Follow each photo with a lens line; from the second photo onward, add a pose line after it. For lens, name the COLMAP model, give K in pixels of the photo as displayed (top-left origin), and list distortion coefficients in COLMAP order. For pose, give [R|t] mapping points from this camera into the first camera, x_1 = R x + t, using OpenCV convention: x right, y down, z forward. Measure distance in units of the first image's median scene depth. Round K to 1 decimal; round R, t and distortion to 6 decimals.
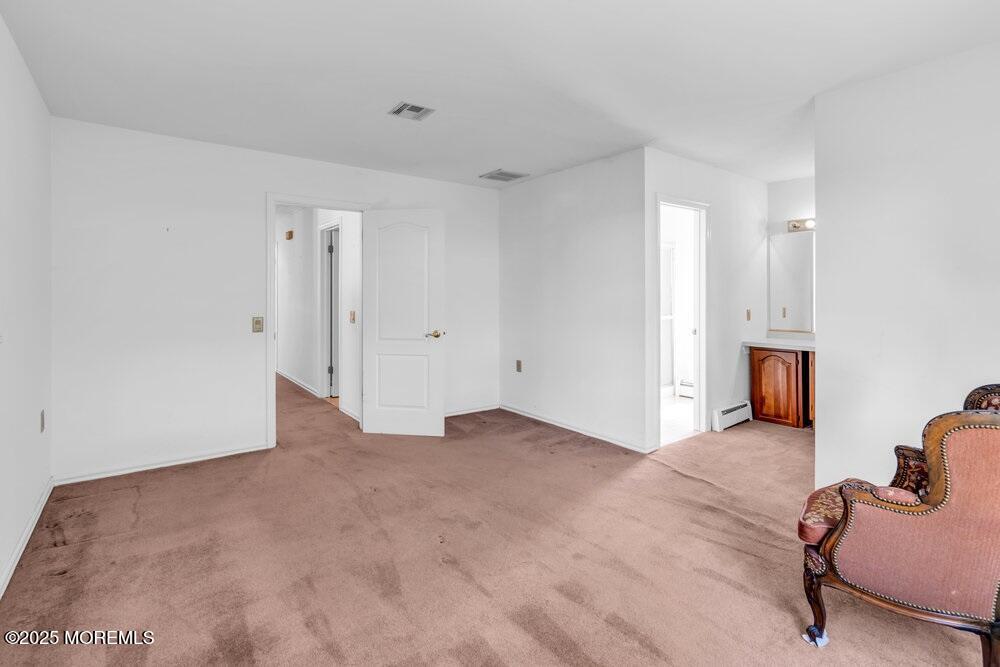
lens RADIAL K [[478.6, 0, 501.5], [0, 478.6, 298.5], [0, 0, 1]] dist [-0.002558, -0.000277]
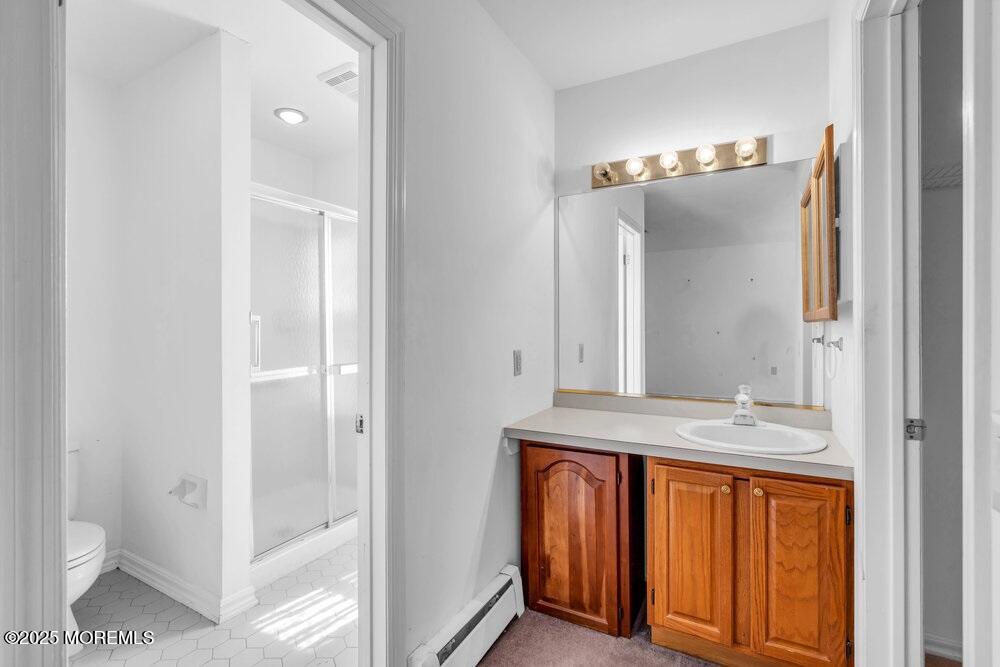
lens RADIAL K [[459.0, 0, 501.8], [0, 459.0, 328.0], [0, 0, 1]] dist [-0.000519, 0.000097]
pose [[0.918725, -0.001217, 0.394897, 0.352058], [-0.000999, 0.999985, 0.005408, -0.000181], [-0.394897, -0.005363, 0.918710, 0.645373]]
